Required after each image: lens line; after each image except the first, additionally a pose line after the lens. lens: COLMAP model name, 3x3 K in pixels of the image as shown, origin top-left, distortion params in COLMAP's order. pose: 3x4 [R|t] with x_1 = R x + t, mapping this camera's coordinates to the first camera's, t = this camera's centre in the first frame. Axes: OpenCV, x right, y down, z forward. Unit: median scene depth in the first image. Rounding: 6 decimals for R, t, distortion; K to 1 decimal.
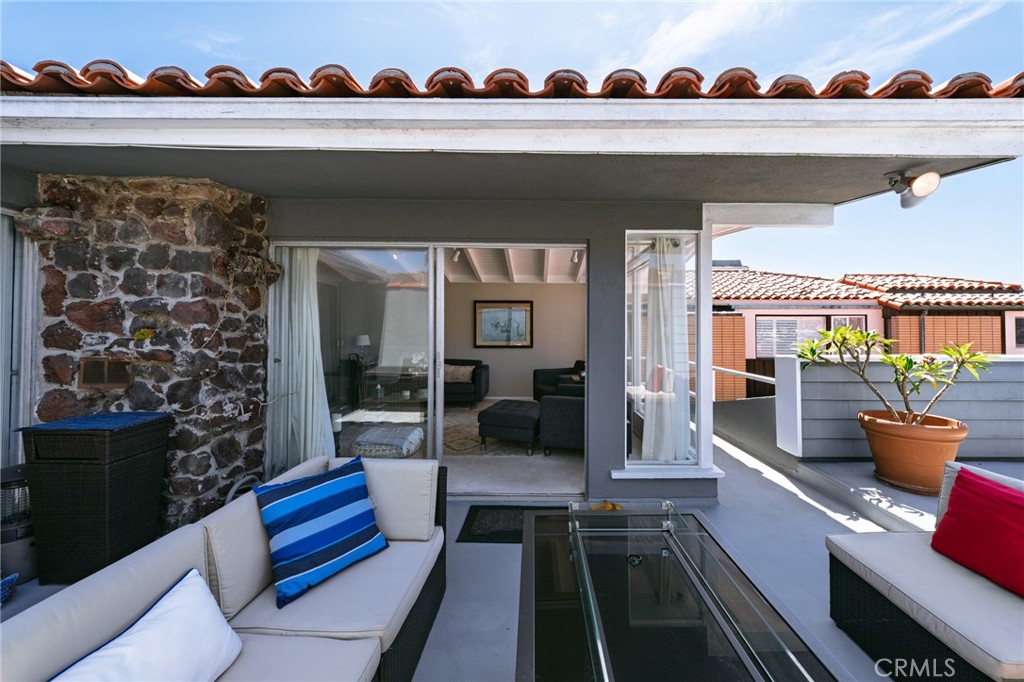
lens RADIAL K [[358.4, 0, 533.0], [0, 358.4, 319.3], [0, 0, 1]] dist [0.002014, -0.000133]
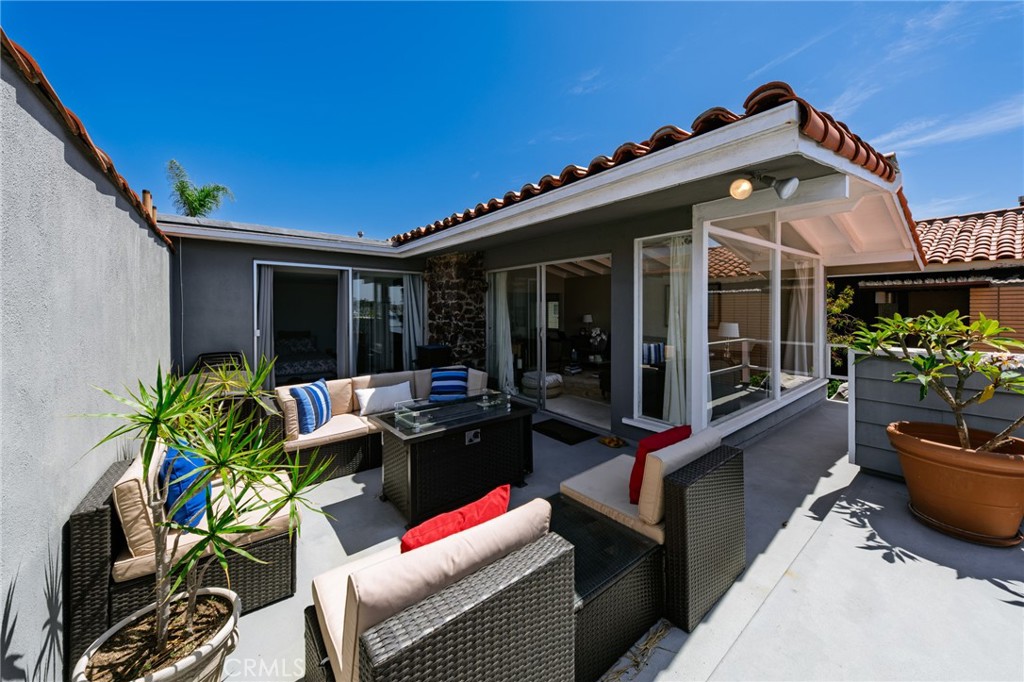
lens RADIAL K [[358.4, 0, 522.2], [0, 358.4, 297.0], [0, 0, 1]] dist [0.002014, -0.000133]
pose [[0.631898, -0.030642, -0.774446, 1.161762], [0.030243, 0.999432, -0.014868, -0.033142], [0.774462, -0.014027, 0.632466, -0.183408]]
